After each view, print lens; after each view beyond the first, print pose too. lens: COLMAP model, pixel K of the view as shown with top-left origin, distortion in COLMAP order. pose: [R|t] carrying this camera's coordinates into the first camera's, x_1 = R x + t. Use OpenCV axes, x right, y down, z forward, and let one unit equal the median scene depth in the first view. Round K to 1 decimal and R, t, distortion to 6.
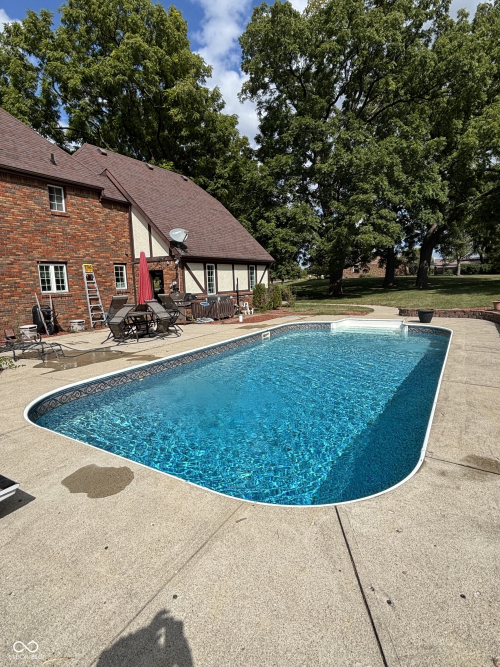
lens RADIAL K [[351.5, 0, 250.0], [0, 351.5, 333.5], [0, 0, 1]] dist [-0.001158, -0.000715]
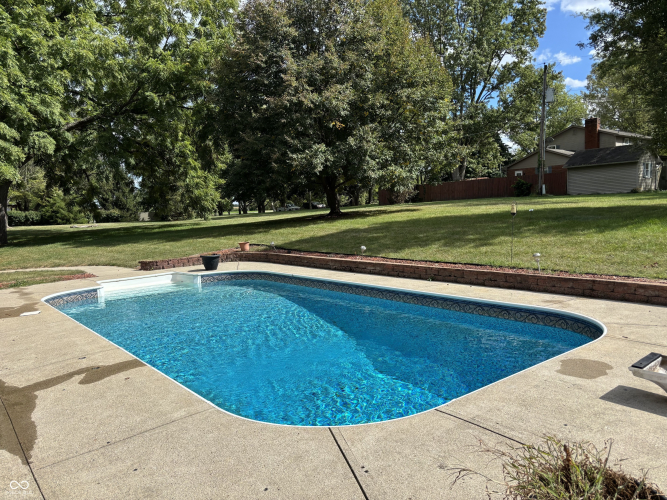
lens RADIAL K [[494.1, 0, 342.8], [0, 494.1, 251.7], [0, 0, 1]] dist [0.063348, -0.069357]
pose [[0.328406, -0.063563, 0.942395, -0.298620], [0.177108, 0.984180, 0.004663, -0.013045], [-0.927784, 0.165374, 0.334468, 0.154138]]
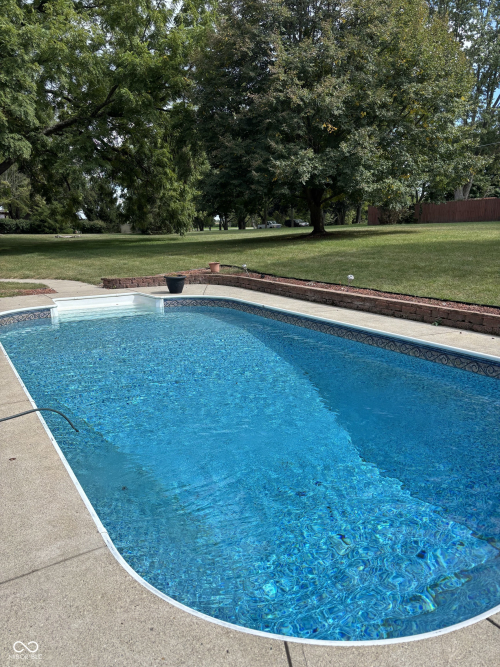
lens RADIAL K [[494.1, 0, 250.2], [0, 494.1, 342.1], [0, 0, 1]] dist [0.063348, -0.069357]
pose [[0.464522, -0.169066, 0.869273, -0.217350], [0.128748, 0.984071, 0.122593, -0.020115], [-0.876152, 0.054971, 0.478890, 0.183694]]
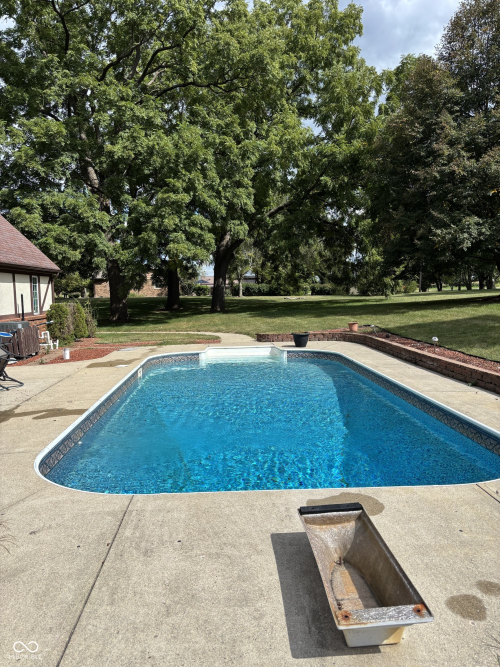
lens RADIAL K [[494.1, 0, 250.2], [0, 494.1, 342.1], [0, 0, 1]] dist [0.063348, -0.069357]
pose [[0.822881, -0.035454, 0.567106, -0.191651], [0.073311, 0.996334, -0.044087, 0.002107], [-0.563464, 0.077853, 0.822464, 0.001015]]
